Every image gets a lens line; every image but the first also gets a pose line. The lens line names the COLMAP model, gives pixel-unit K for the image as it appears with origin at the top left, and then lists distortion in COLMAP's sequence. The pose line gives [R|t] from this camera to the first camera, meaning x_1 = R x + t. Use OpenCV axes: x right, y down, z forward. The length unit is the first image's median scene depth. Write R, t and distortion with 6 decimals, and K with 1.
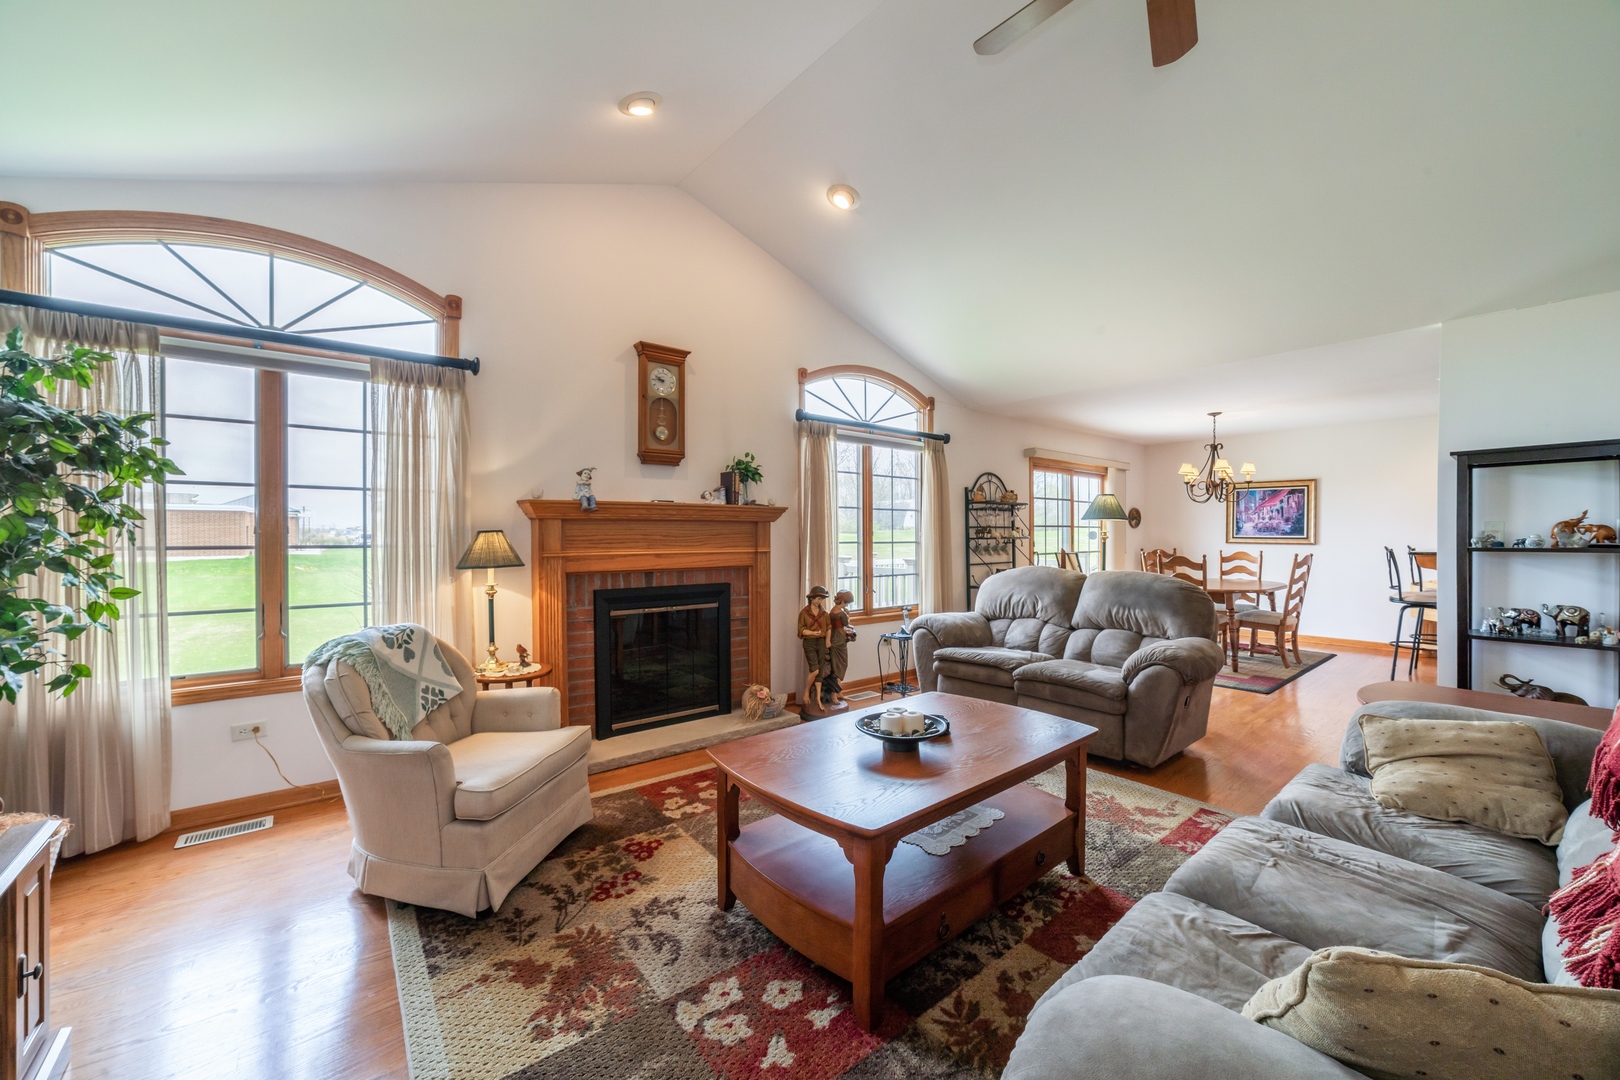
lens RADIAL K [[624.5, 0, 811.3], [0, 624.5, 544.2], [0, 0, 1]] dist [-0.002484, -0.000138]
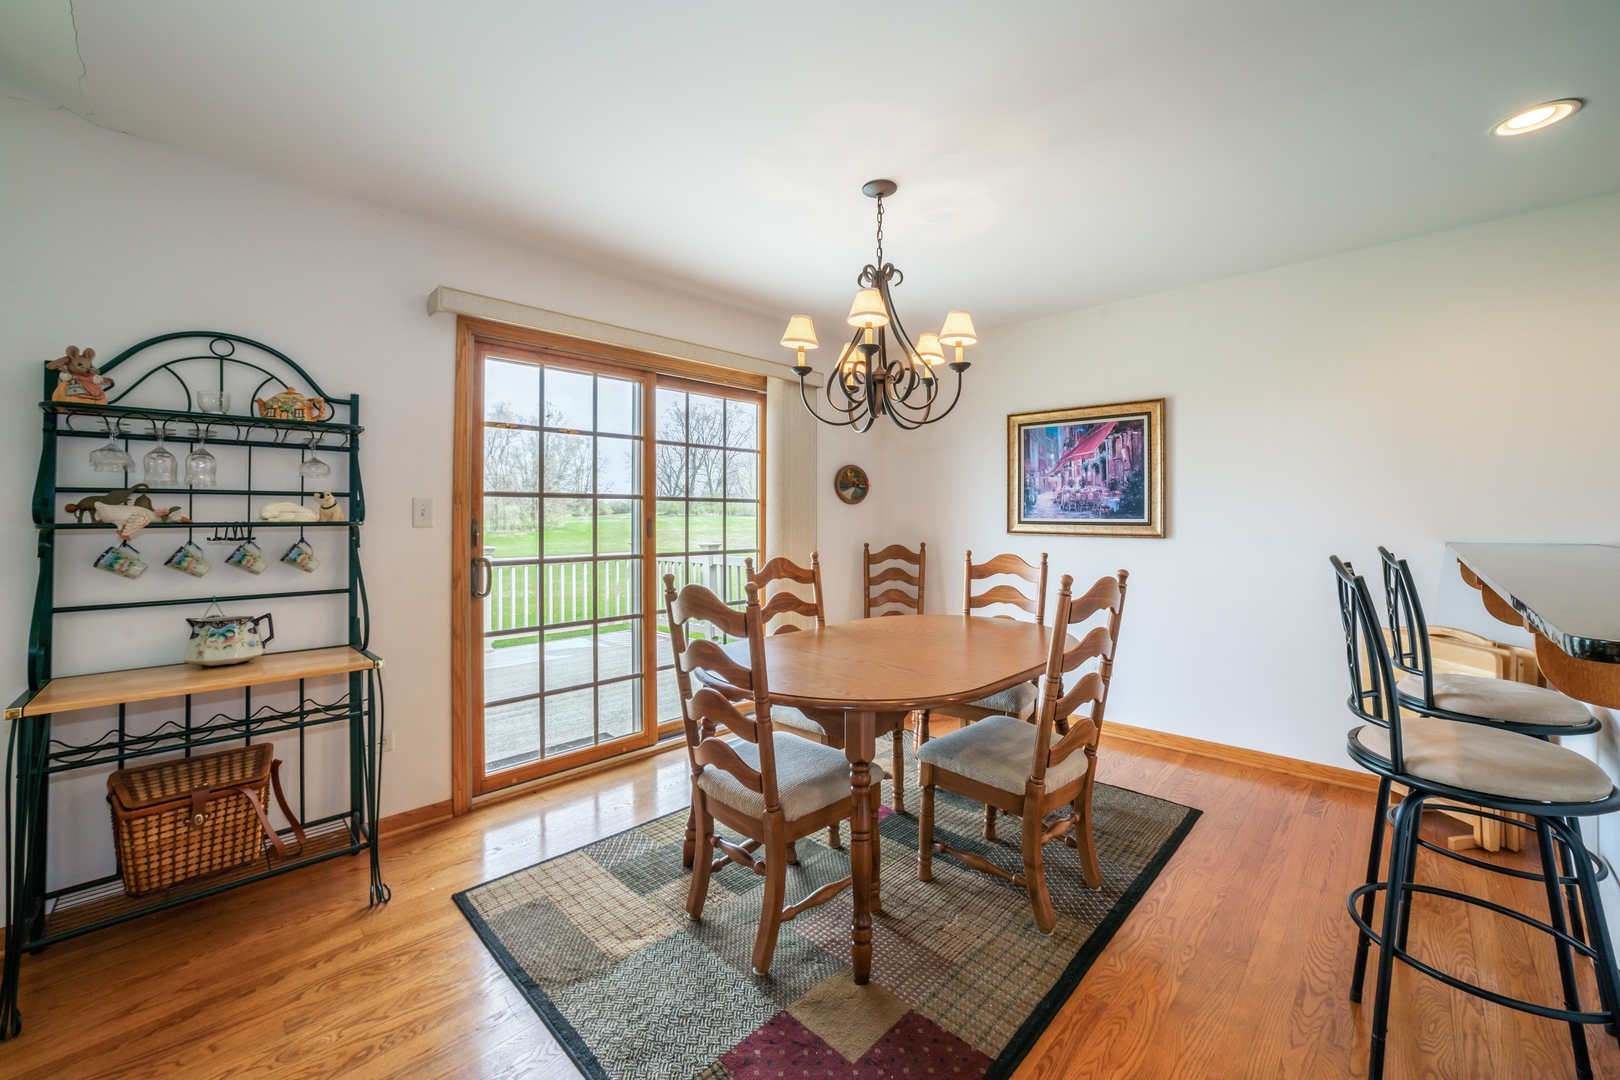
lens RADIAL K [[624.5, 0, 801.1], [0, 624.5, 506.6], [0, 0, 1]] dist [-0.002484, -0.000138]
pose [[0.996208, 0.002294, 0.086973, 0.749247], [0.000287, 0.999560, -0.029651, -0.013722], [-0.087003, 0.029564, 0.995769, 0.843627]]
